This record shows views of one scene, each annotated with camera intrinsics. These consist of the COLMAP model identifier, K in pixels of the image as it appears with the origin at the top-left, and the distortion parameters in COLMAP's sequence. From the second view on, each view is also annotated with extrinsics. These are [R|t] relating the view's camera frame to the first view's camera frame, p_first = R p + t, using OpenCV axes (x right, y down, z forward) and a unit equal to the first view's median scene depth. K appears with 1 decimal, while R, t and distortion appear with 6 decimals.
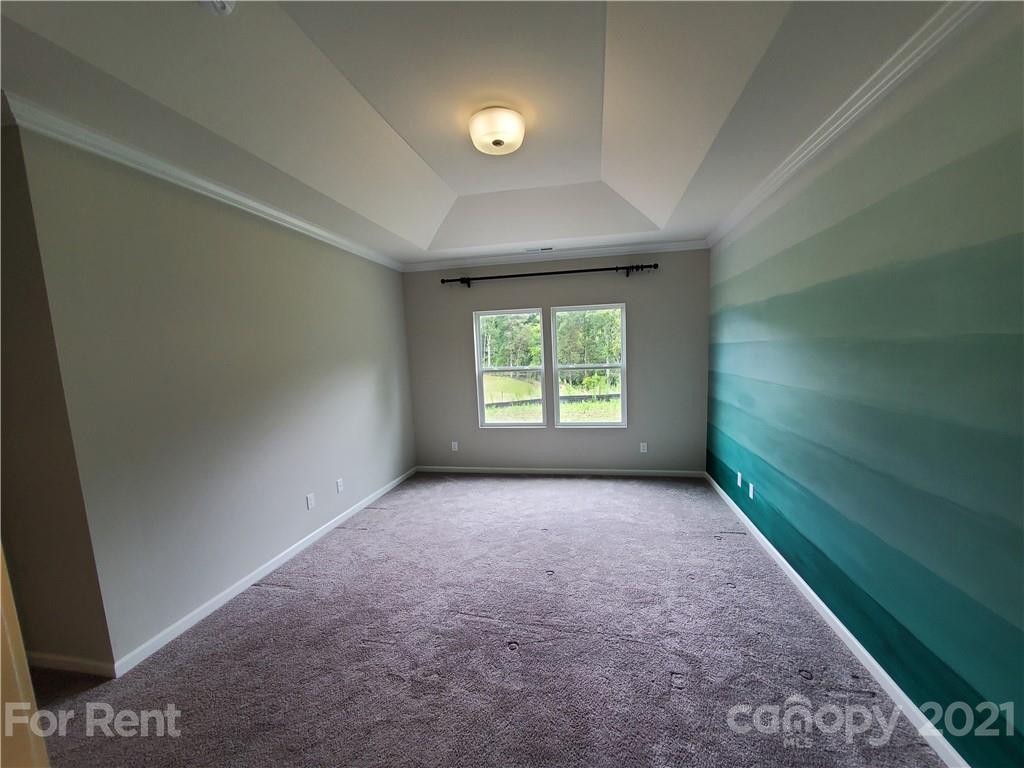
lens RADIAL K [[410.4, 0, 512.7], [0, 410.4, 393.3], [0, 0, 1]] dist [0.000468, 0.000026]
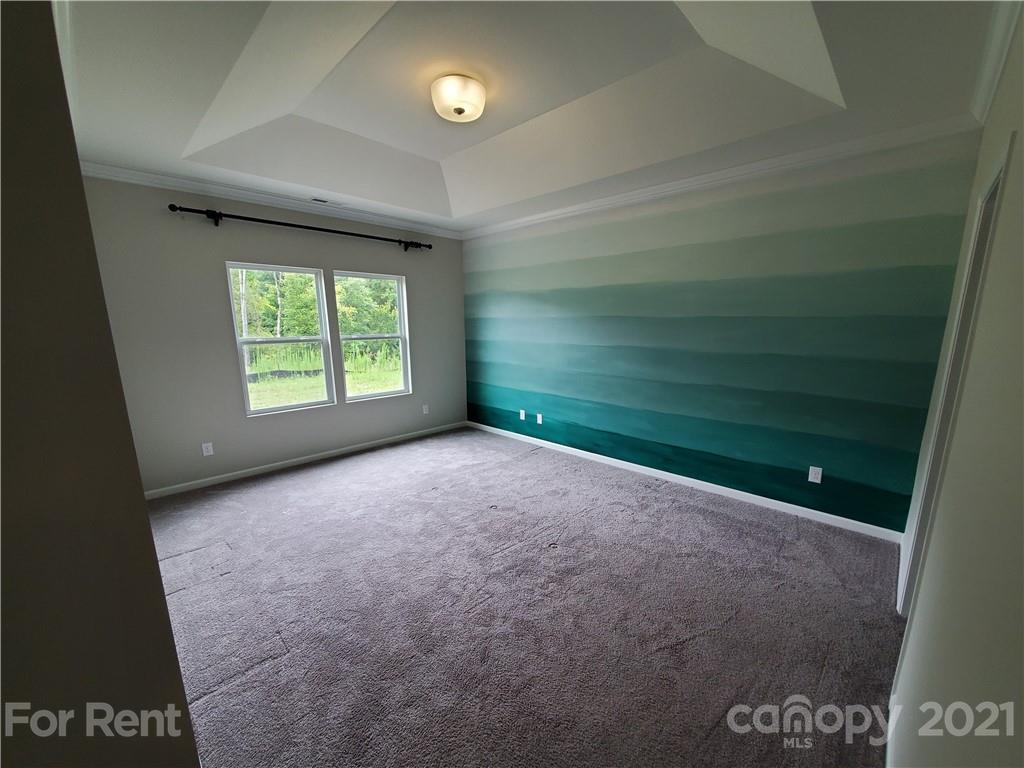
lens RADIAL K [[410.4, 0, 529.9], [0, 410.4, 392.3], [0, 0, 1]] dist [0.000468, 0.000026]
pose [[0.536614, -0.109864, 0.836645, -0.498442], [0.068274, 0.993890, 0.086722, 0.008663], [-0.841061, 0.010585, 0.540836, 0.168526]]
